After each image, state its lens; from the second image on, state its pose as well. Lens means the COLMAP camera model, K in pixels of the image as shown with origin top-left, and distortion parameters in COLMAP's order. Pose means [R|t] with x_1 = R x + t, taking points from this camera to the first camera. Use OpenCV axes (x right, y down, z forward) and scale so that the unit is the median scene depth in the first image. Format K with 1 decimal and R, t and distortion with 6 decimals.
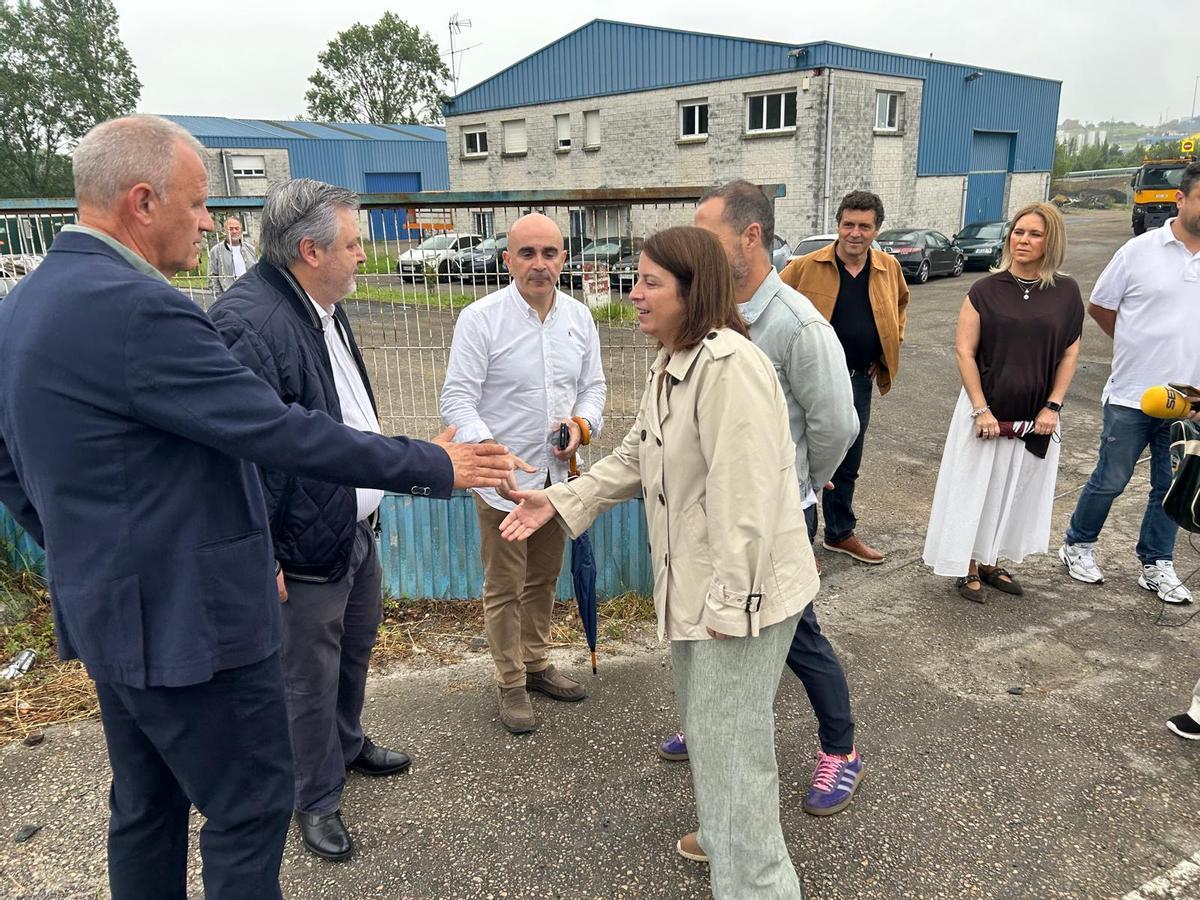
lens RADIAL K [[930.5, 0, 595.3], [0, 930.5, 442.3], [0, 0, 1]] dist [0.058489, -0.066658]
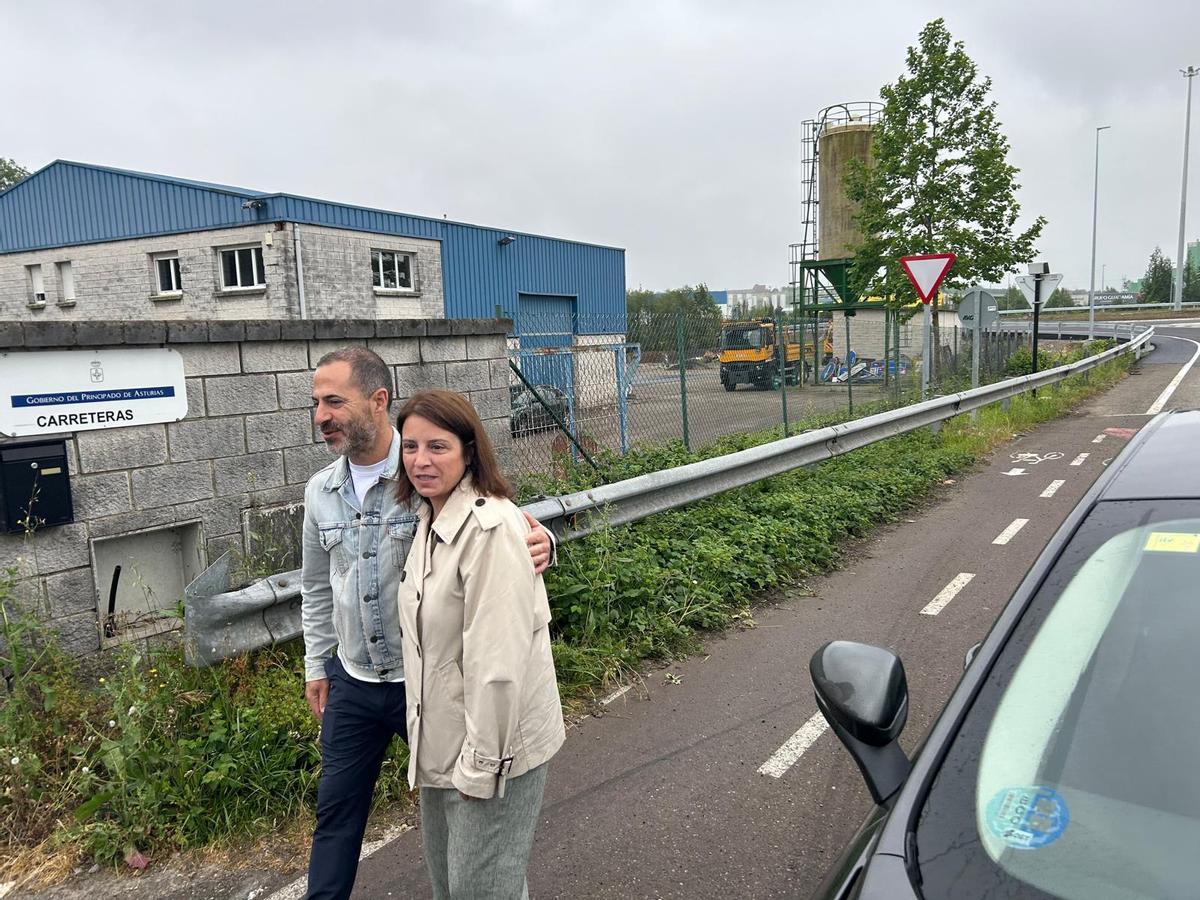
lens RADIAL K [[925.0, 0, 600.0], [0, 925.0, 450.0], [0, 0, 1]] dist [0.066707, -0.067472]
pose [[0.965214, -0.030656, 0.259656, 0.258287], [0.068946, 0.987795, -0.139669, -0.034455], [-0.252205, 0.152713, 0.955548, 0.094475]]
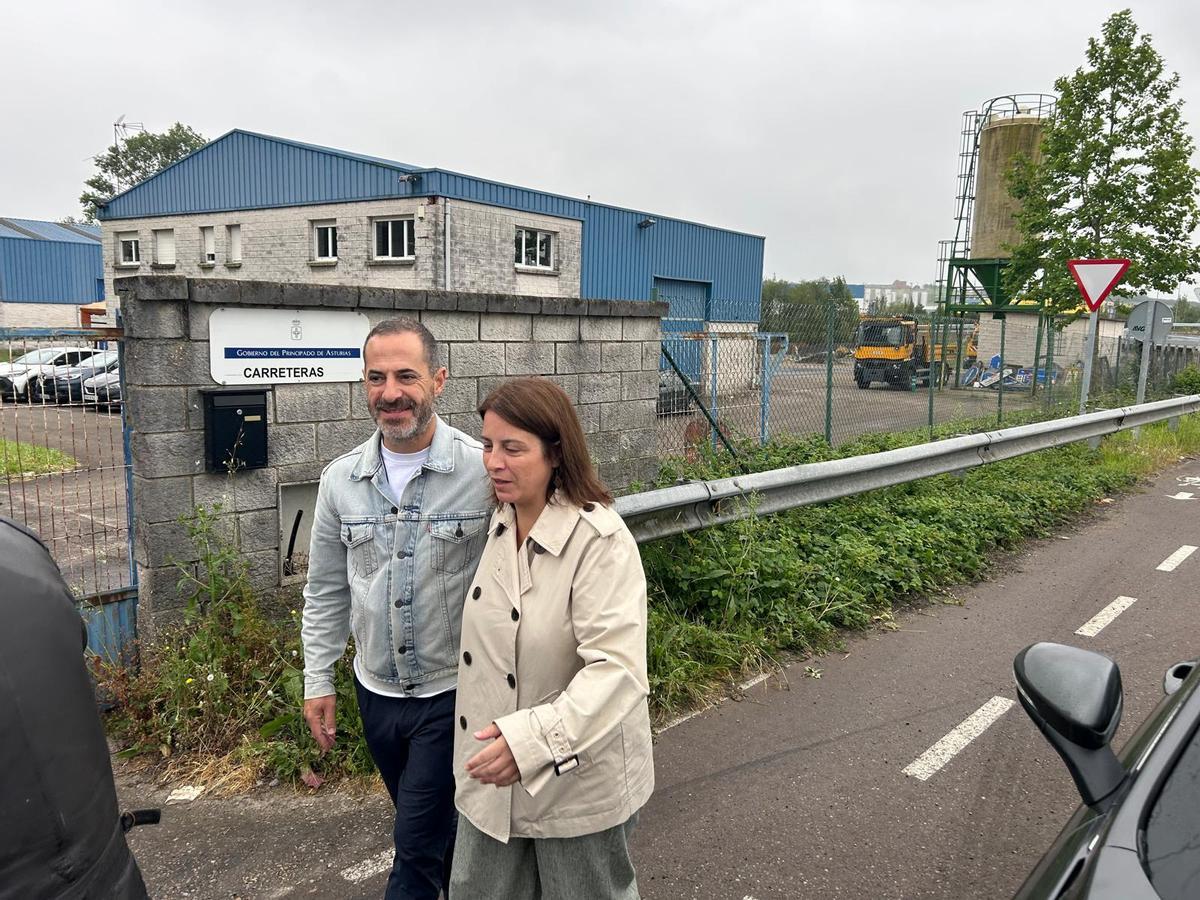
lens RADIAL K [[930.5, 0, 595.3], [0, 930.5, 442.3], [0, 0, 1]] dist [0.058489, -0.066658]
pose [[0.990369, 0.043036, 0.131593, 0.250510], [-0.025118, 0.990541, -0.134901, -0.033456], [-0.136153, 0.130296, 0.982082, 0.092118]]
